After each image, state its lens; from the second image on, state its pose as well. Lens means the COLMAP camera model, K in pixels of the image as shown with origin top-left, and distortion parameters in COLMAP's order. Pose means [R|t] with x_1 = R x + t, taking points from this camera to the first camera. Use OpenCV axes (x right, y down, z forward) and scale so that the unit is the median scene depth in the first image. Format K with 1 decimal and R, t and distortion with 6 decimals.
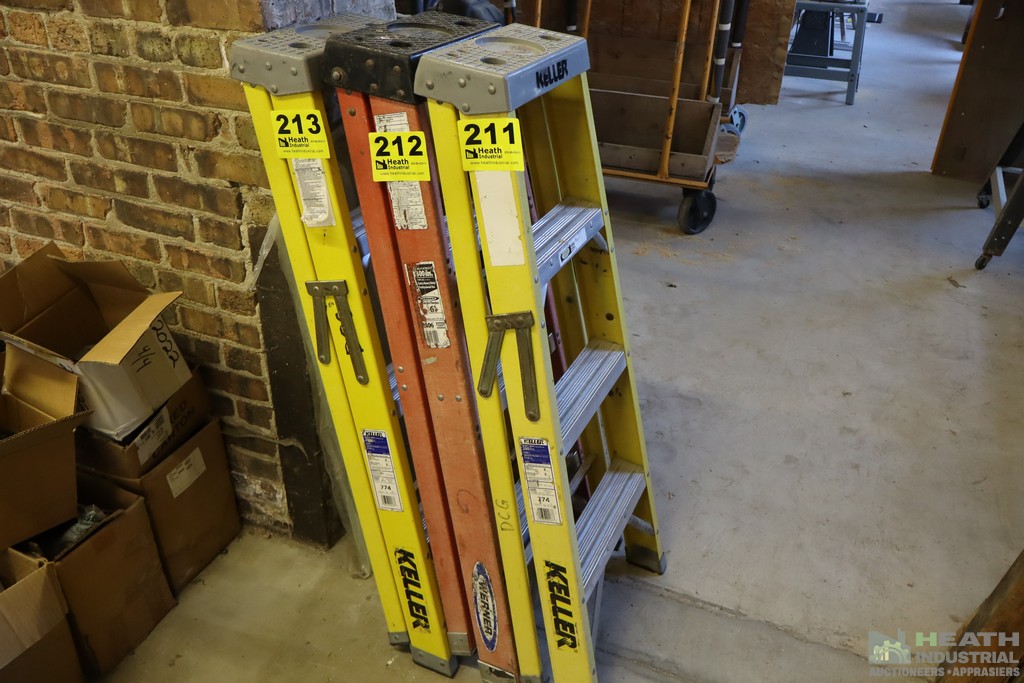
lens RADIAL K [[867.5, 0, 512.0], [0, 867.5, 341.5], [0, 0, 1]] dist [0.004939, -0.003084]
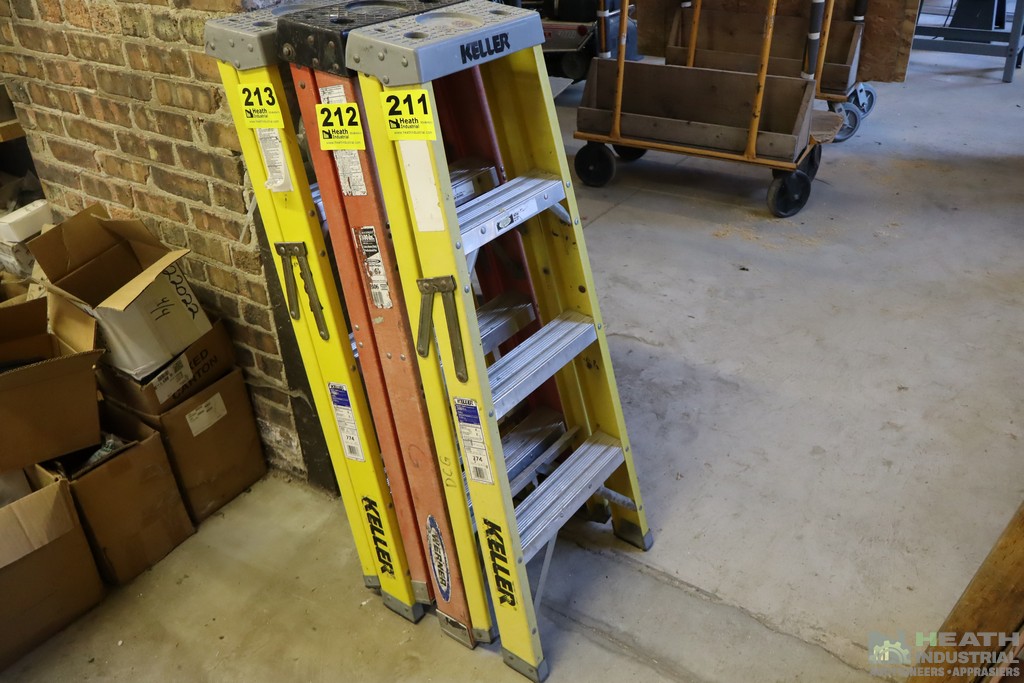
lens RADIAL K [[868.6, 0, 512.0], [0, 868.6, 341.5], [0, 0, 1]] dist [-0.007340, 0.021902]
pose [[0.979159, 0.053844, -0.195827, 0.240416], [-0.050056, 0.998452, 0.024248, 0.012289], [0.196830, -0.013940, 0.980339, -0.010916]]
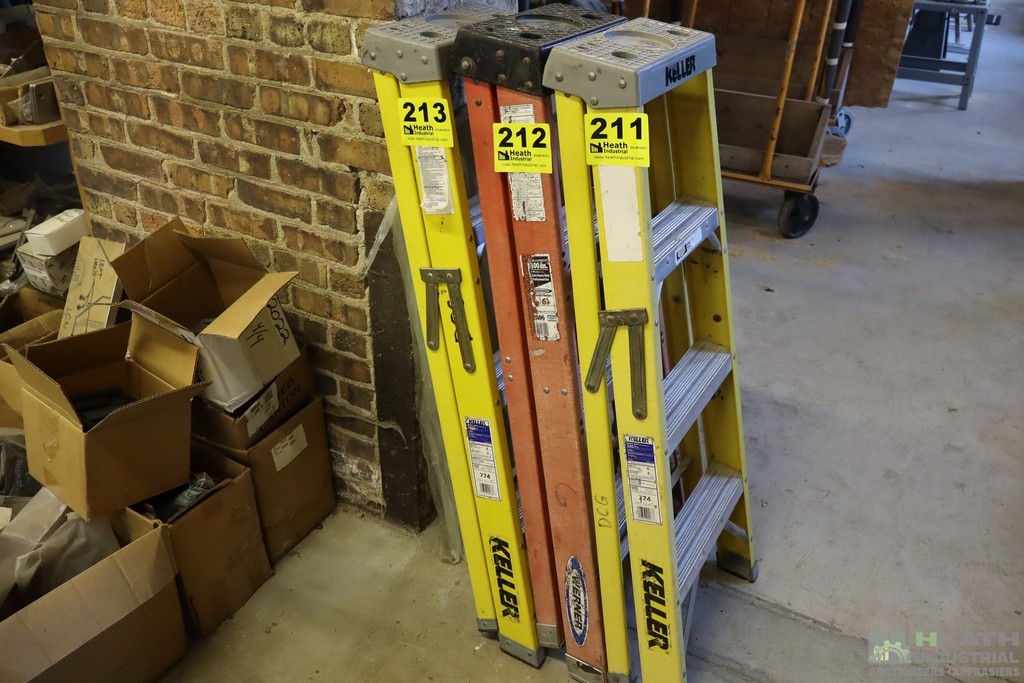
lens RADIAL K [[868.6, 0, 512.0], [0, 868.6, 341.5], [0, 0, 1]] dist [-0.007340, 0.021902]
pose [[0.994834, 0.055174, -0.085217, -0.035051], [-0.054529, 0.998463, 0.009884, 0.000952], [0.085631, -0.005186, 0.996313, -0.002072]]
